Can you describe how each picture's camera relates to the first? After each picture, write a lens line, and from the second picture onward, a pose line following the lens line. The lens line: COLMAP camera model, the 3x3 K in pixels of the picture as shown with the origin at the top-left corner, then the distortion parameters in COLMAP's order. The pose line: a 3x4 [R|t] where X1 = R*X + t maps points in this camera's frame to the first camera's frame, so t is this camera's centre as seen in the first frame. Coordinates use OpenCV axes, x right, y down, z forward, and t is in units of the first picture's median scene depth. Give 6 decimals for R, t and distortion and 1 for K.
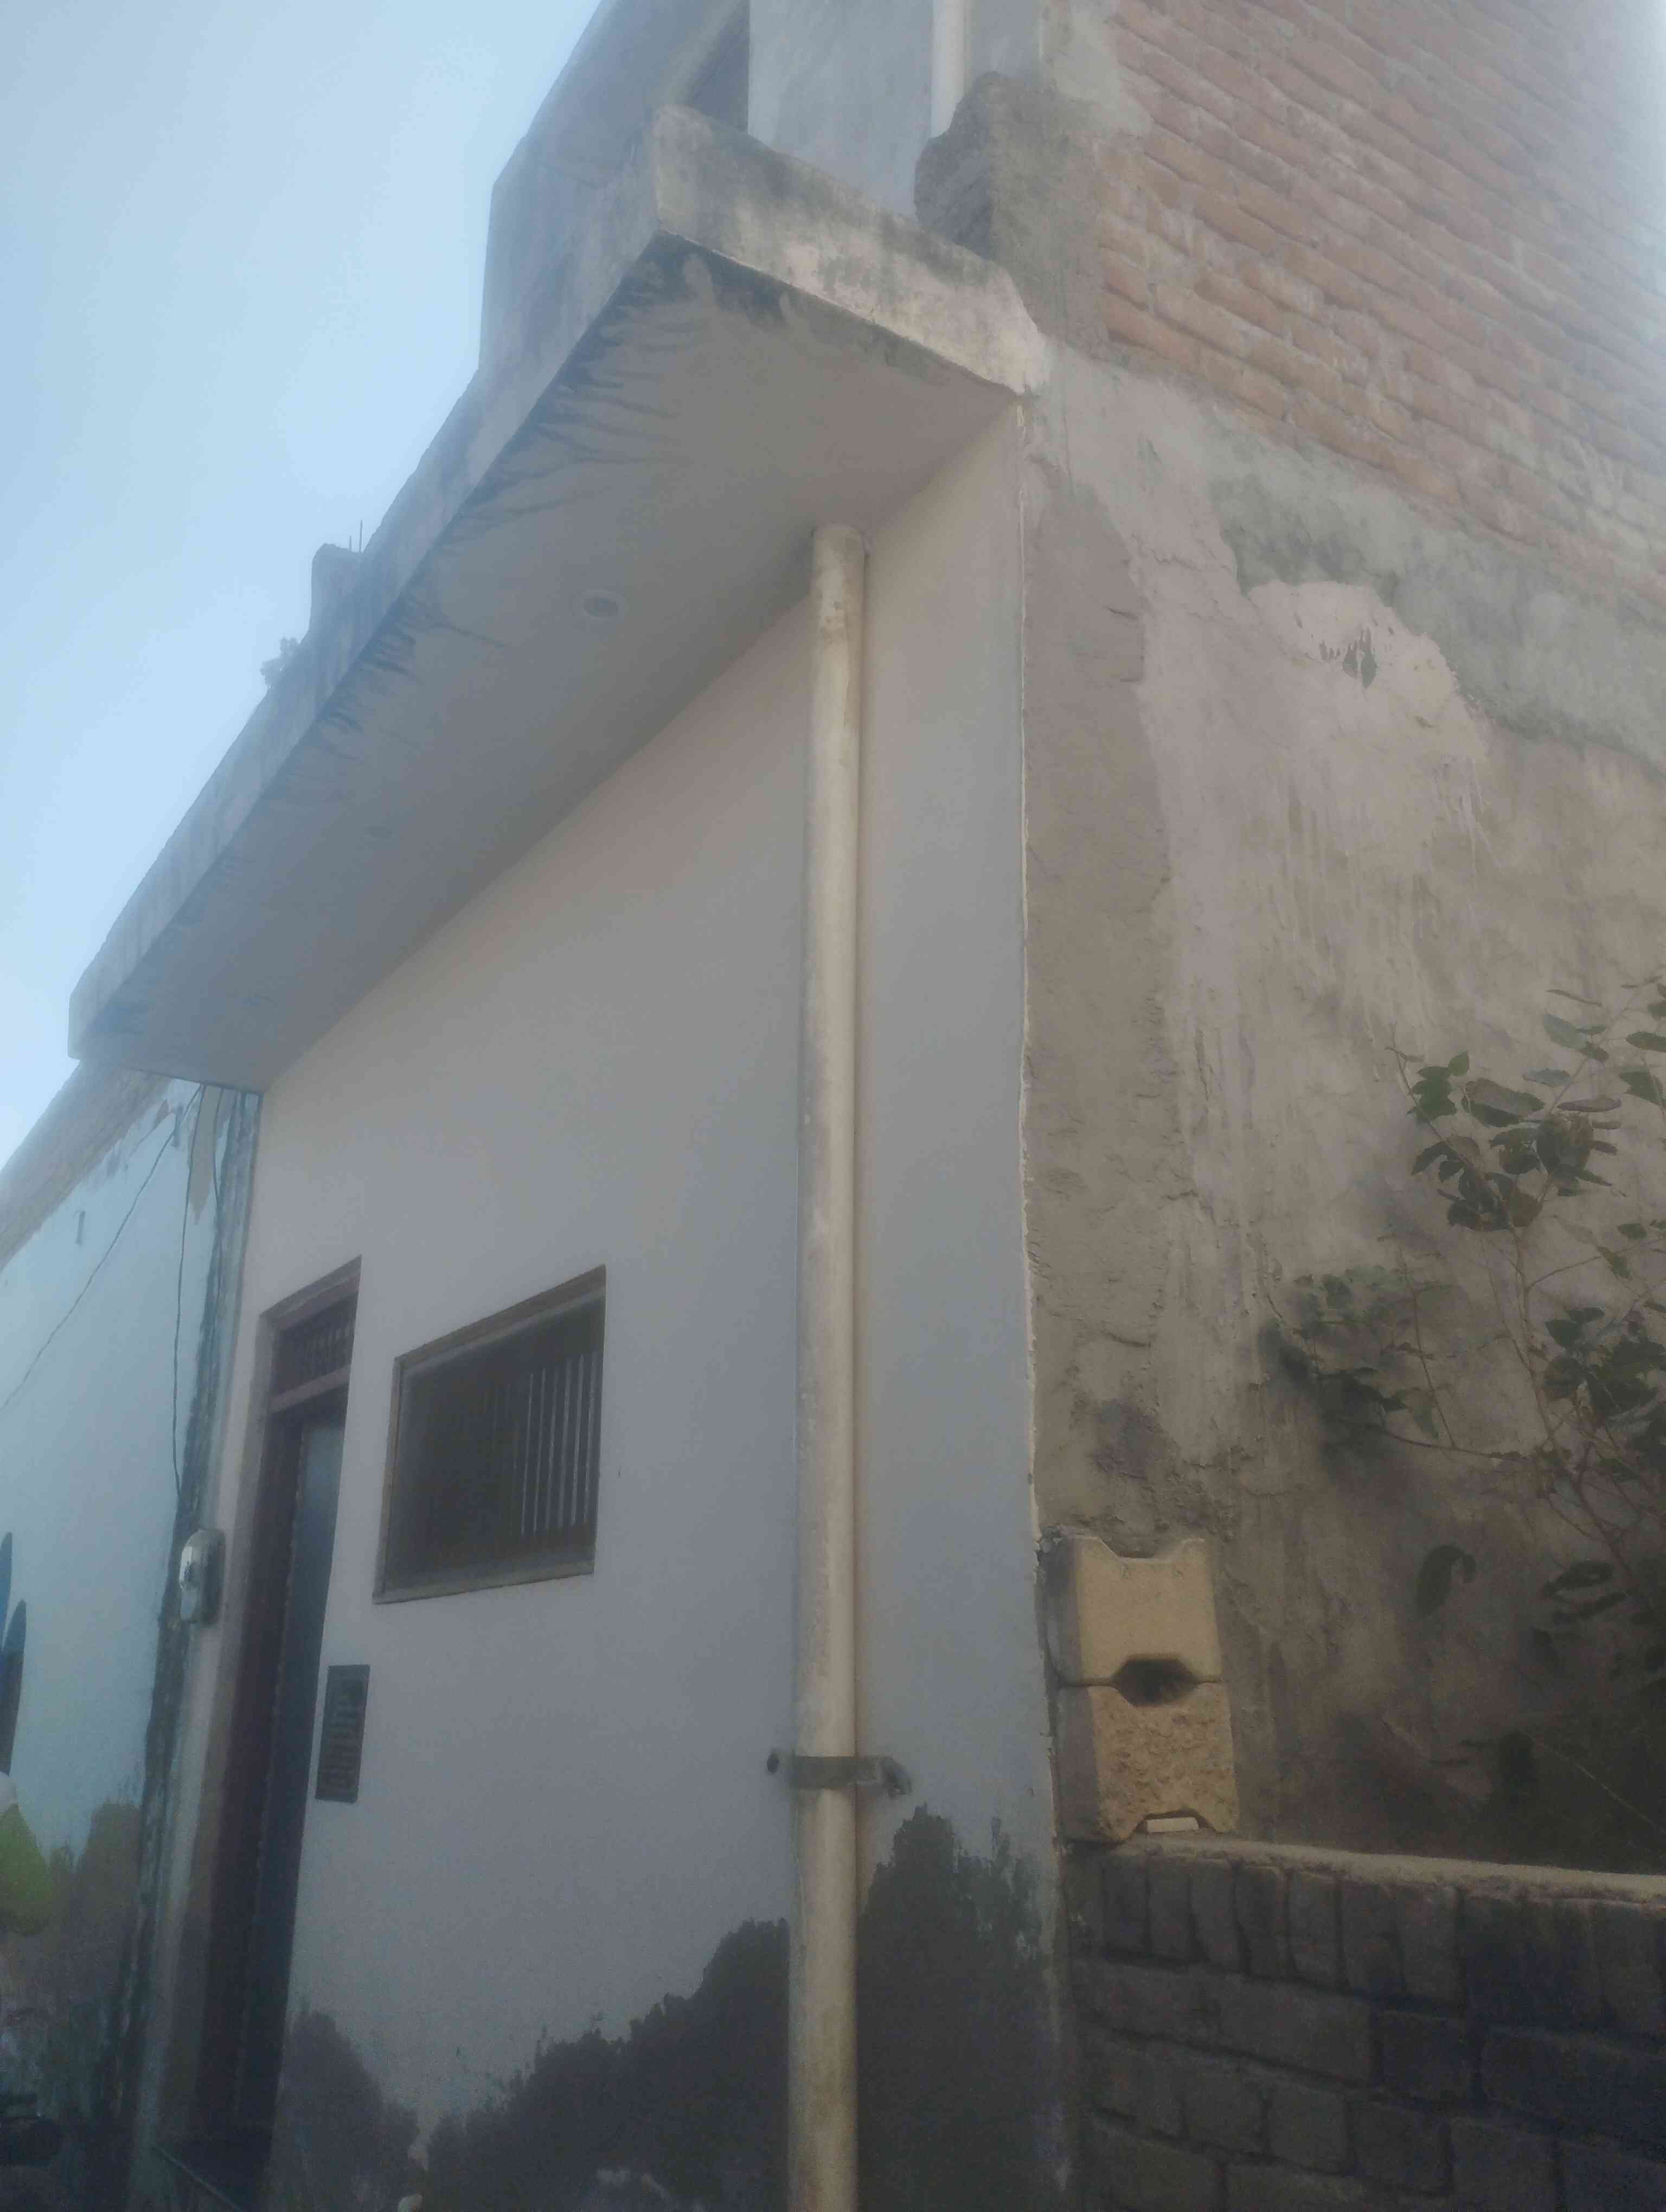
lens RADIAL K [[1811.1, 0, 835.0], [0, 1811.1, 1113.2], [0, 0, 1]] dist [0.081961, -0.111848]
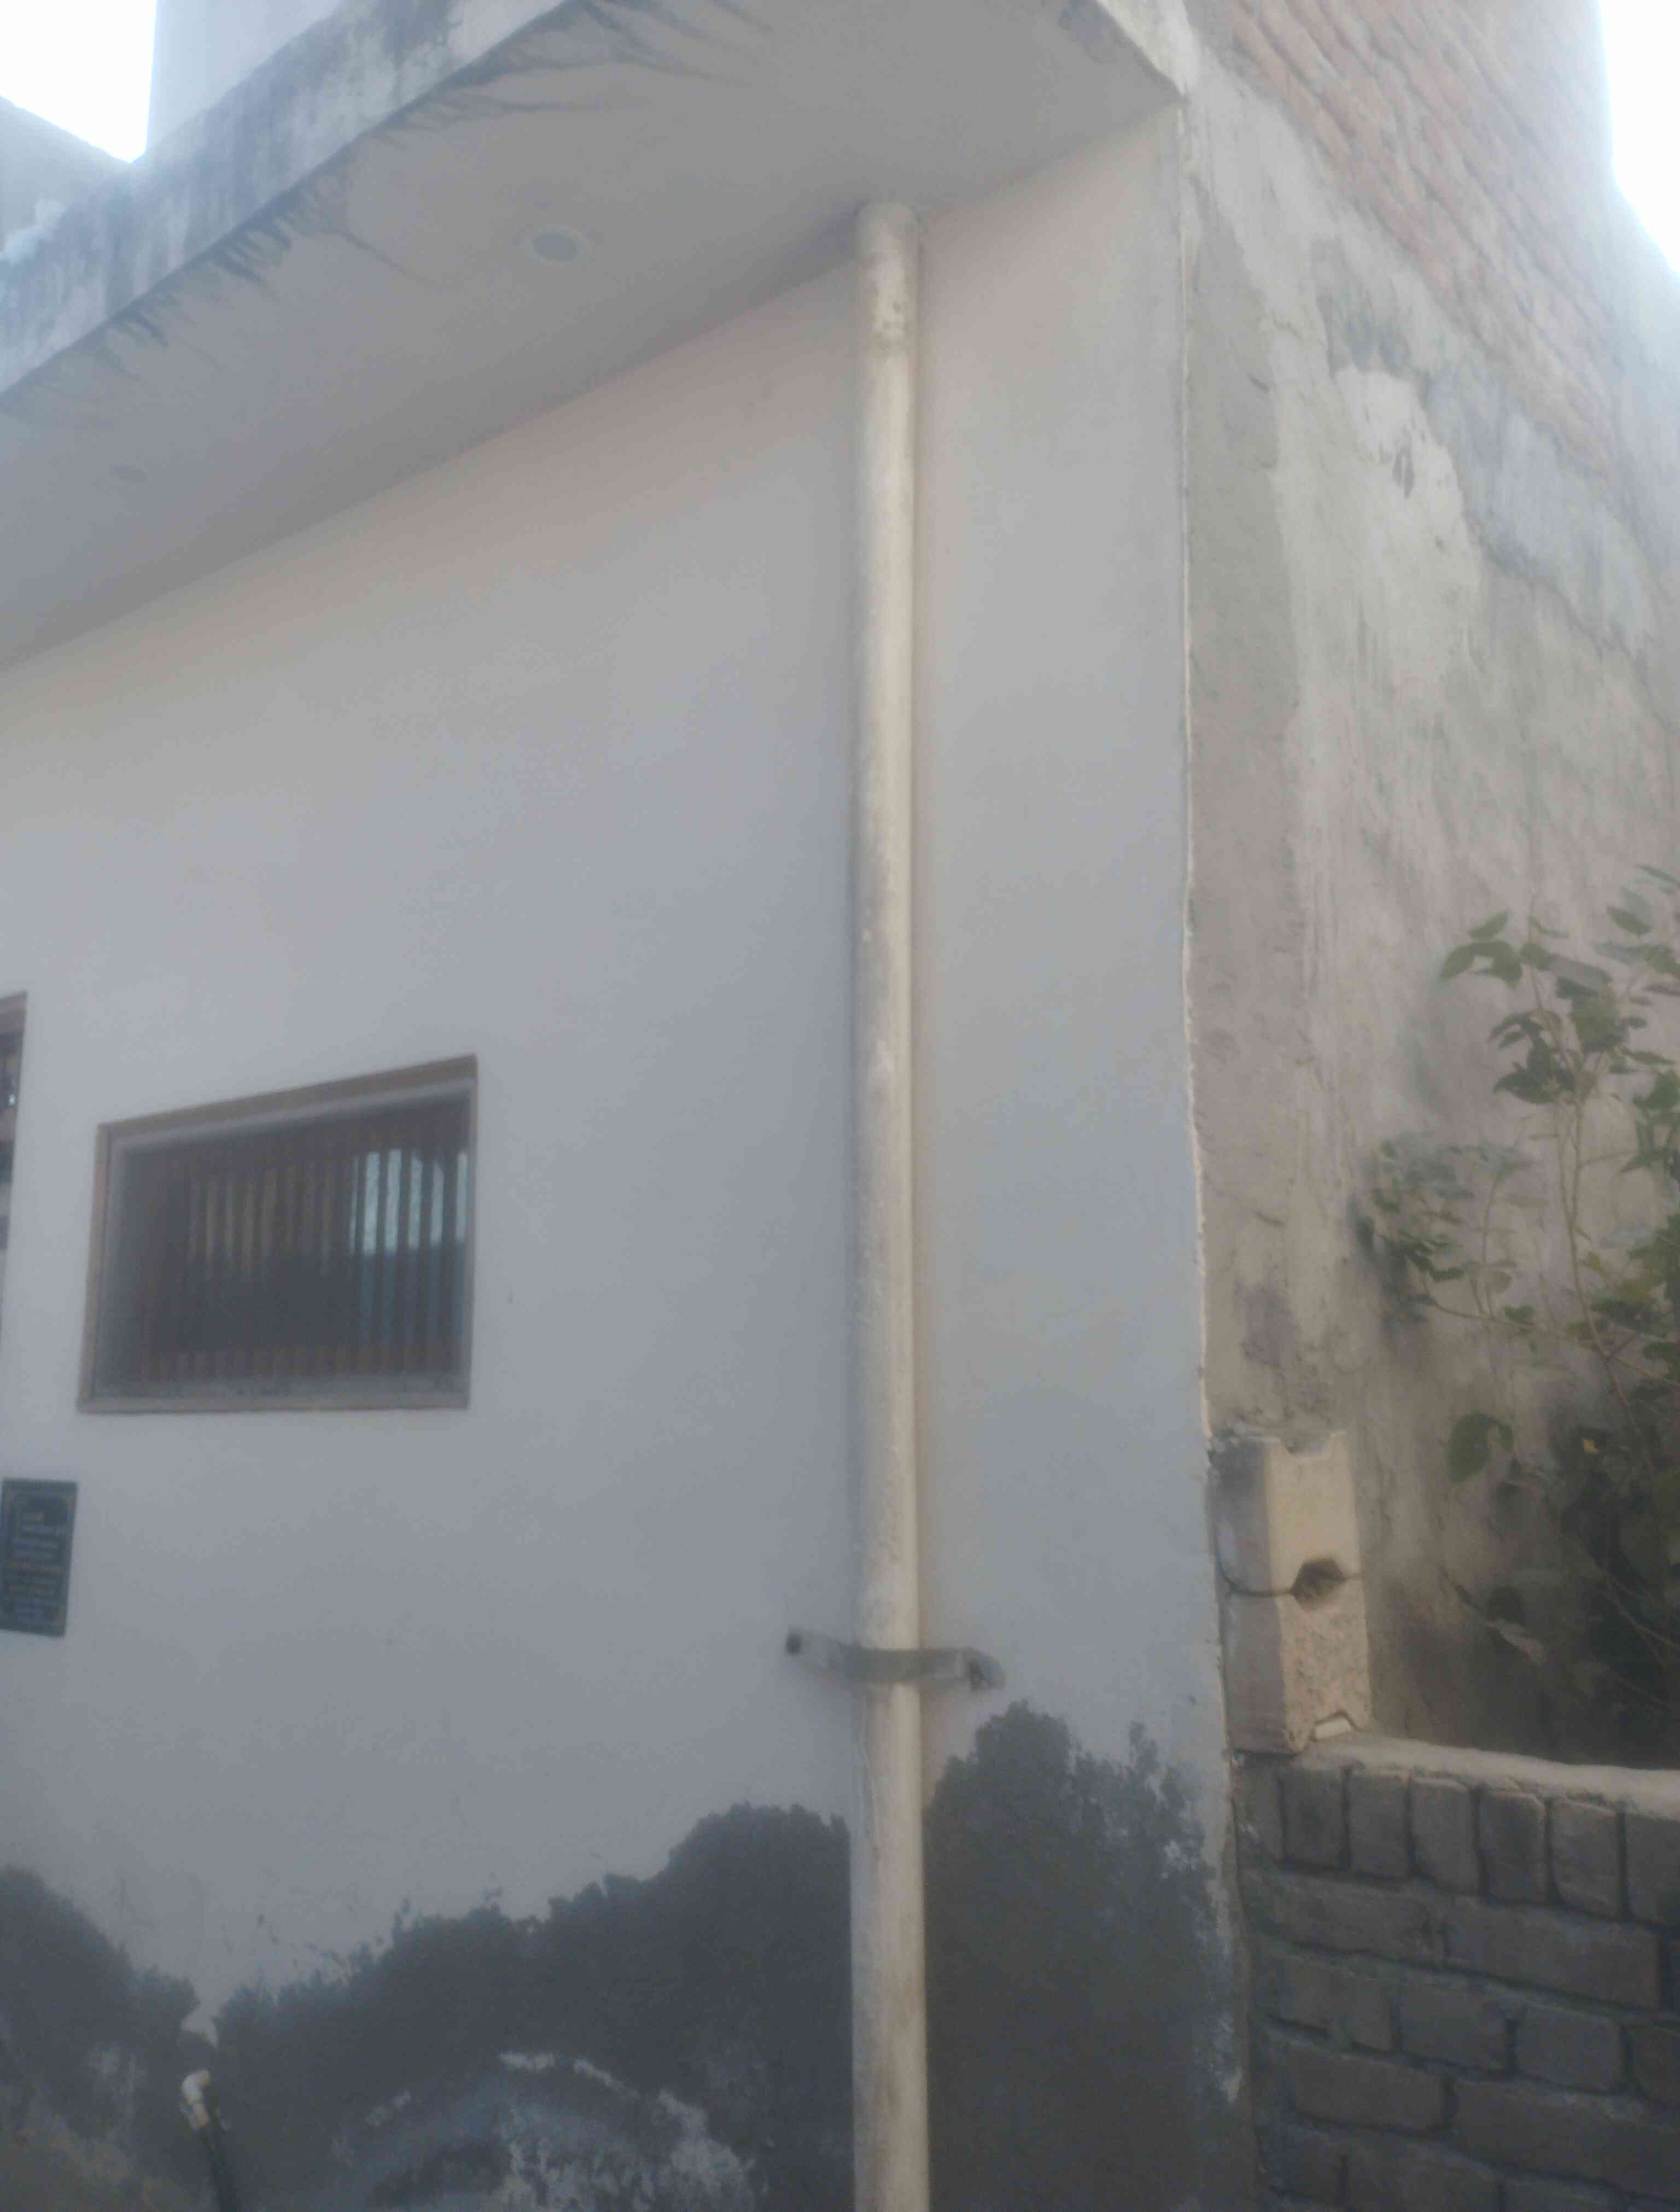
lens RADIAL K [[1839.2, 0, 841.9], [0, 1839.2, 1106.9], [0, 0, 1]] dist [0.084507, -0.122242]
pose [[0.949969, 0.043946, 0.309236, -0.330482], [-0.090771, 0.986166, 0.138700, -0.041144], [-0.298863, -0.159831, 0.940816, 0.179896]]
